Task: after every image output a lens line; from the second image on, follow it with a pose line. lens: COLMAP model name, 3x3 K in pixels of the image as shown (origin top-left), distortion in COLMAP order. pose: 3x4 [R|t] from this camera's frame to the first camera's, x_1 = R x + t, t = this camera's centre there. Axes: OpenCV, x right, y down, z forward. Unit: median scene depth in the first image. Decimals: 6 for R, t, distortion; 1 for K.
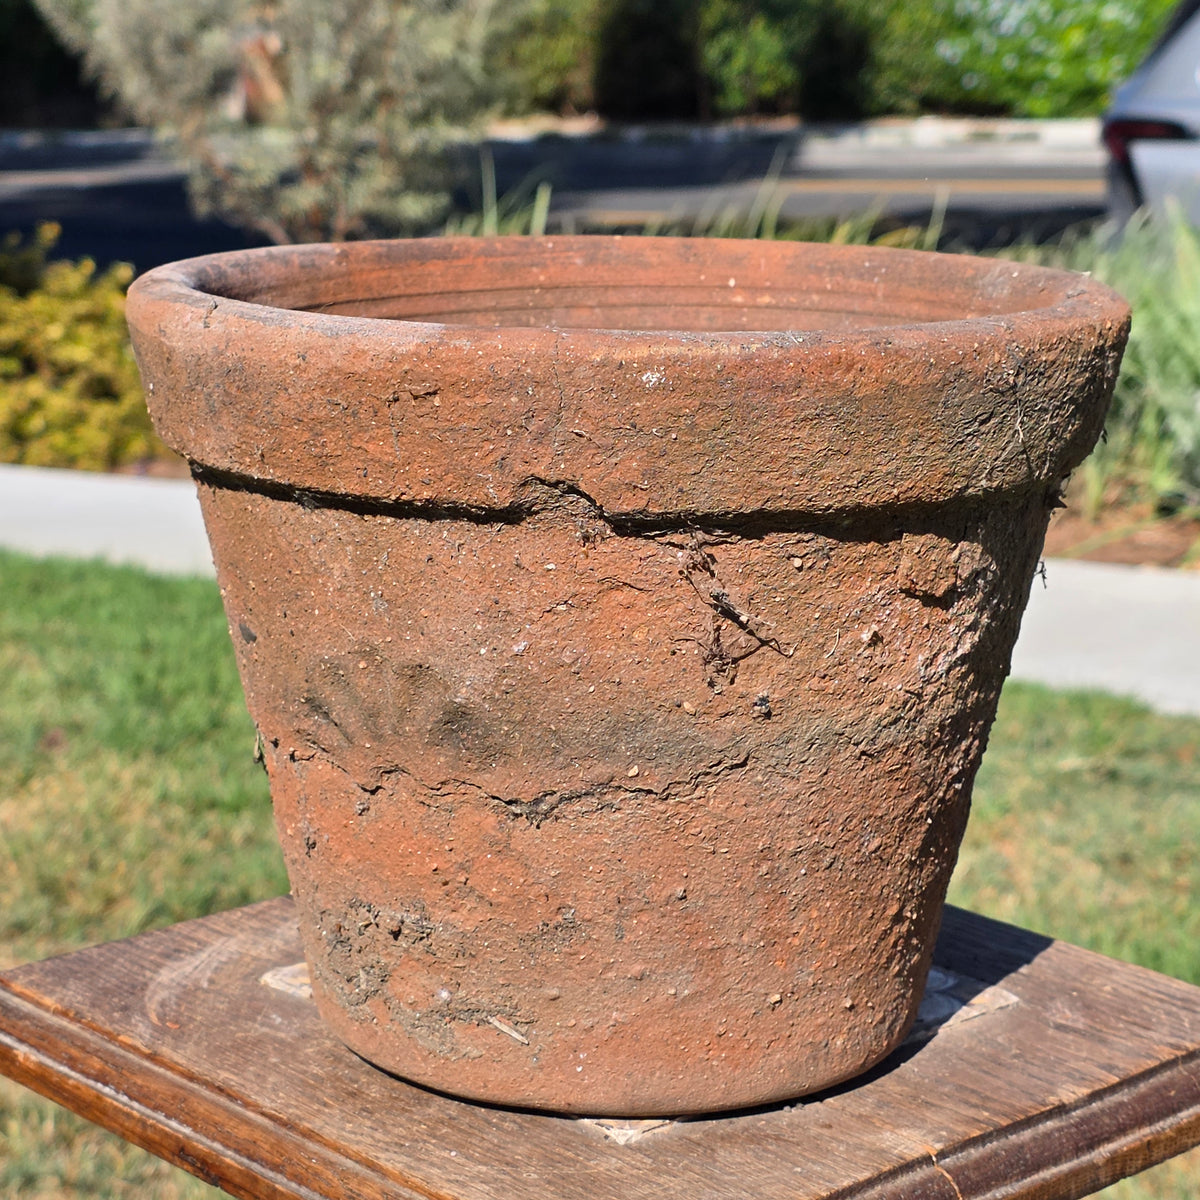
lens RADIAL K [[2776.9, 0, 575.9], [0, 2776.9, 598.1], [0, 0, 1]] dist [0.187994, -1.062664]
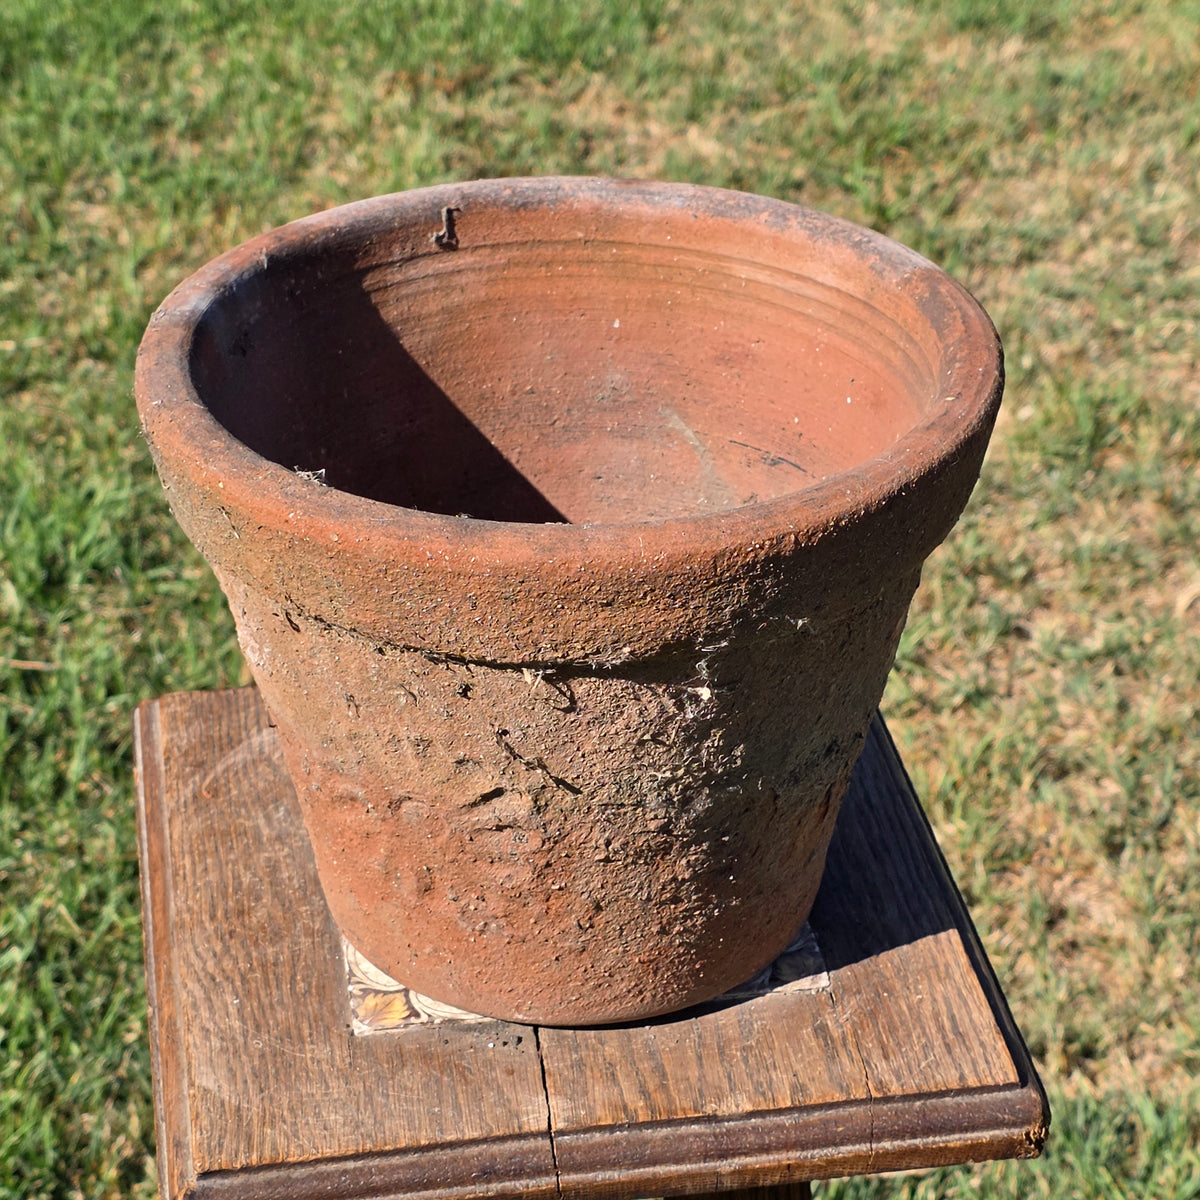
lens RADIAL K [[2812.3, 0, 724.0], [0, 2812.3, 602.1], [0, 0, 1]] dist [0.159470, -0.181248]
pose [[0.843714, 0.282104, -0.456689, 0.643317], [-0.115804, 0.926394, 0.358306, -0.436168], [0.524153, -0.249422, 0.814280, 0.080100]]
